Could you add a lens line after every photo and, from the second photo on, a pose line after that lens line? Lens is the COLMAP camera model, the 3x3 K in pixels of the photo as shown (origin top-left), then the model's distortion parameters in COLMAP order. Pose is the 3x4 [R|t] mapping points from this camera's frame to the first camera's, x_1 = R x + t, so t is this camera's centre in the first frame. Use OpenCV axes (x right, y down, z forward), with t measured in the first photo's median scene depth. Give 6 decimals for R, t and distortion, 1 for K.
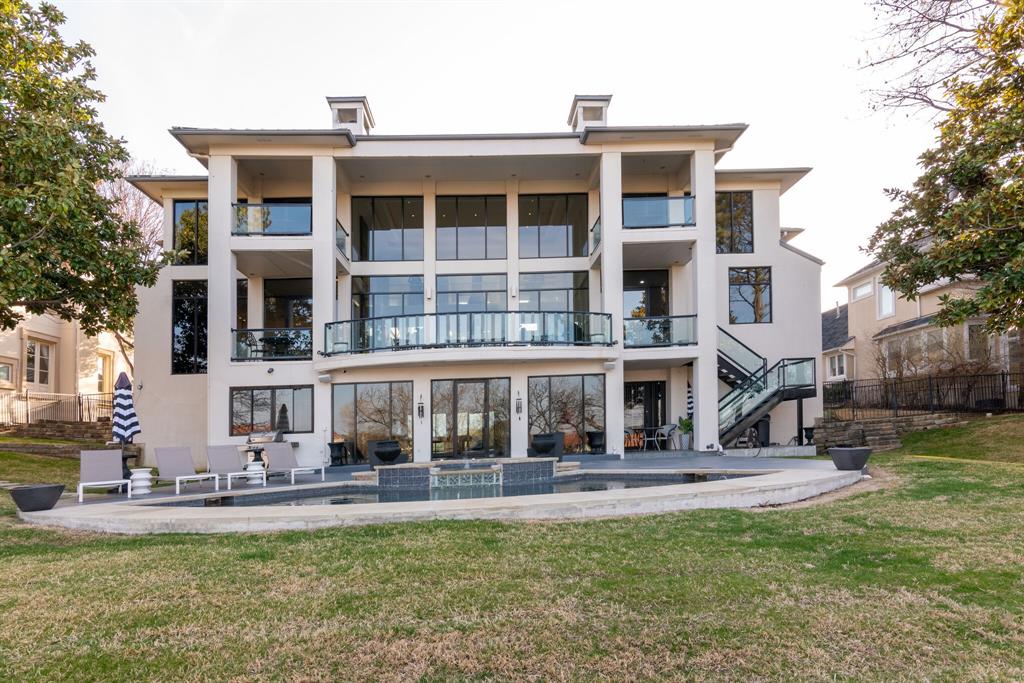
lens RADIAL K [[526.0, 0, 512.8], [0, 526.0, 314.0], [0, 0, 1]] dist [0.003903, -0.000228]
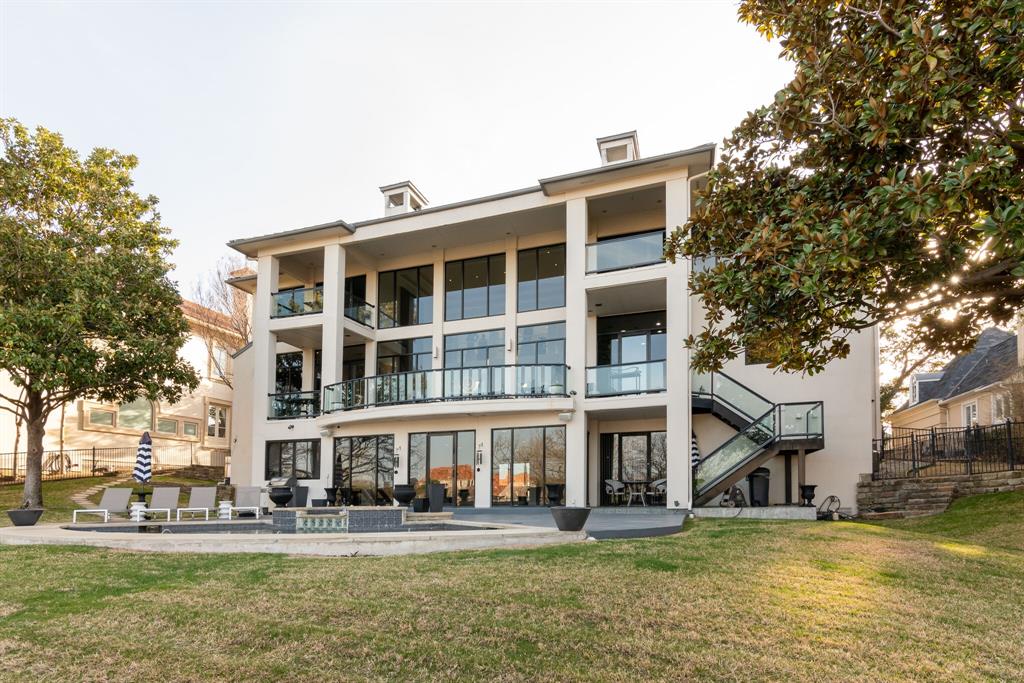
lens RADIAL K [[532.1, 0, 512.0], [0, 532.1, 341.5], [0, 0, 1]] dist [-0.000350, -0.000784]
pose [[0.927145, -0.073009, -0.367520, 0.443040], [0.060506, 0.997133, -0.045444, -0.002481], [0.369784, 0.019895, 0.928905, 0.034864]]
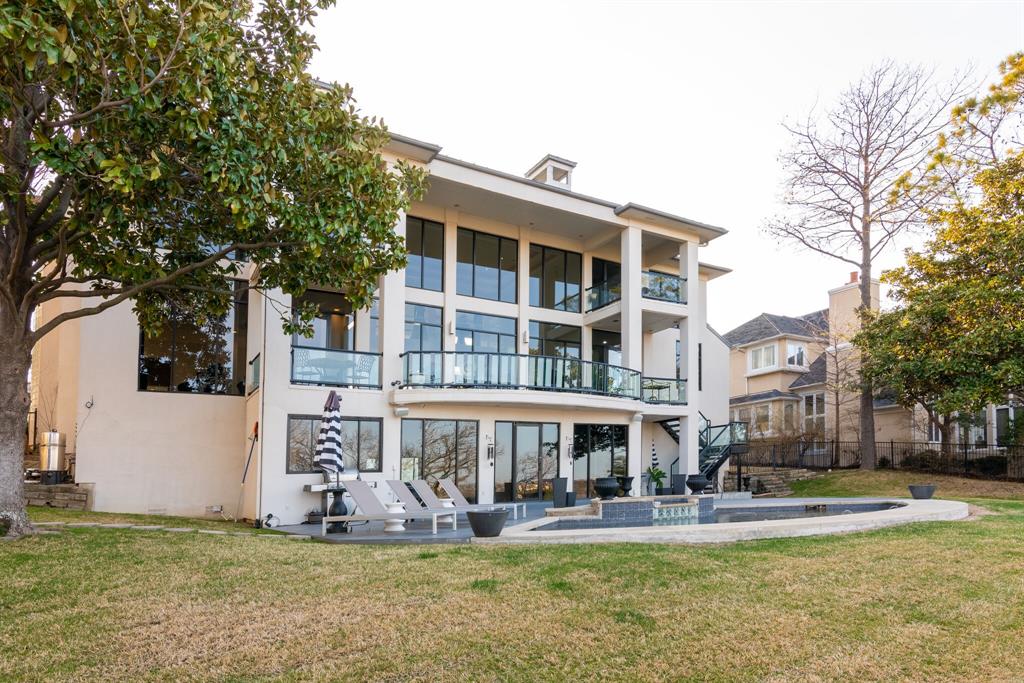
lens RADIAL K [[589.5, 0, 510.7], [0, 589.5, 322.2], [0, 0, 1]] dist [0.002875, 0.000435]
pose [[0.880493, 0.138088, 0.453502, -0.617645], [-0.113408, 0.990214, -0.081328, 0.027790], [-0.460295, 0.020178, 0.887537, 0.003068]]
